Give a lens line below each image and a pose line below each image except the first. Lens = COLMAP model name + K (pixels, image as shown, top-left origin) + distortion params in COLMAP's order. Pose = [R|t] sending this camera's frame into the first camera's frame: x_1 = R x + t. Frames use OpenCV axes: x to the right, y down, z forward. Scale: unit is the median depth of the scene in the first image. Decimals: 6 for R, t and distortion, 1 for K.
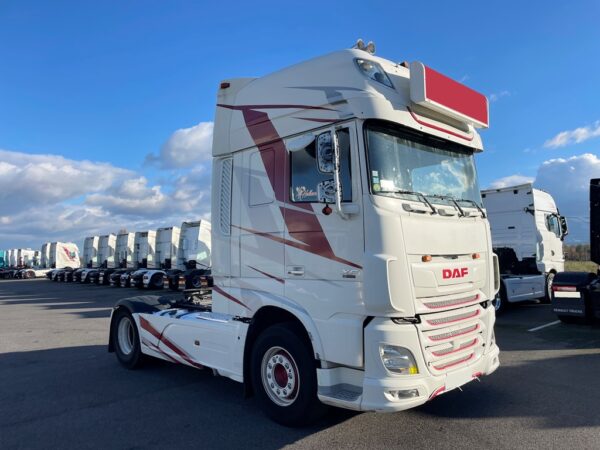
lens RADIAL K [[454.3, 0, 300.4], [0, 454.3, 208.1], [0, 0, 1]] dist [0.054355, -0.002466]
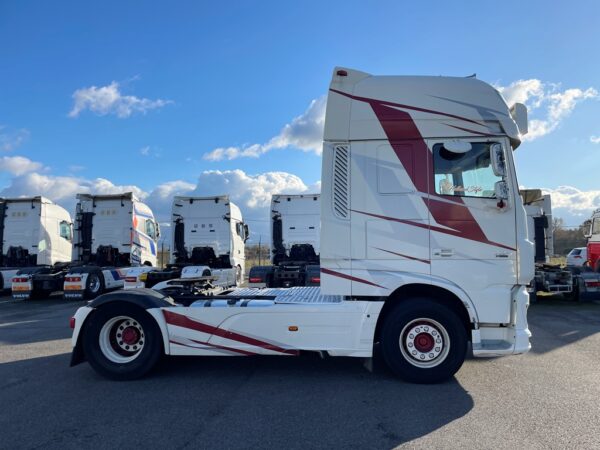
lens RADIAL K [[454.3, 0, 300.4], [0, 454.3, 208.1], [0, 0, 1]] dist [0.054355, -0.002466]
pose [[0.757950, 0.076578, 0.647802, -0.986019], [-0.076603, 0.996663, -0.028189, 0.077551], [-0.647799, -0.028258, 0.761287, 0.306447]]
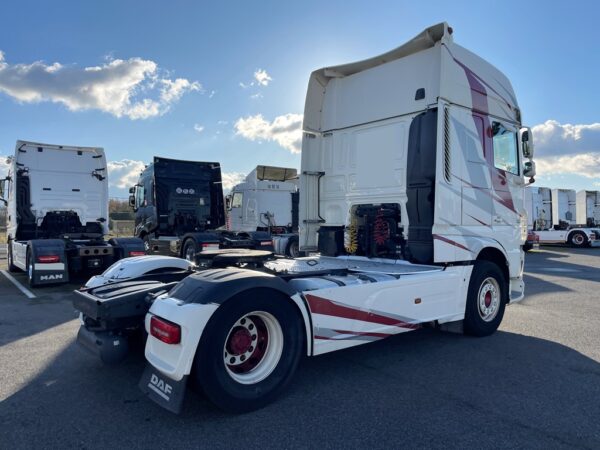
lens RADIAL K [[458.7, 0, 302.2], [0, 458.7, 214.7], [0, 0, 1]] dist [0.055812, -0.003104]
pose [[0.063208, 0.039364, 0.997224, -1.298388], [-0.106299, 0.993803, -0.032491, 0.211256], [-0.992323, -0.103950, 0.067001, 1.358007]]
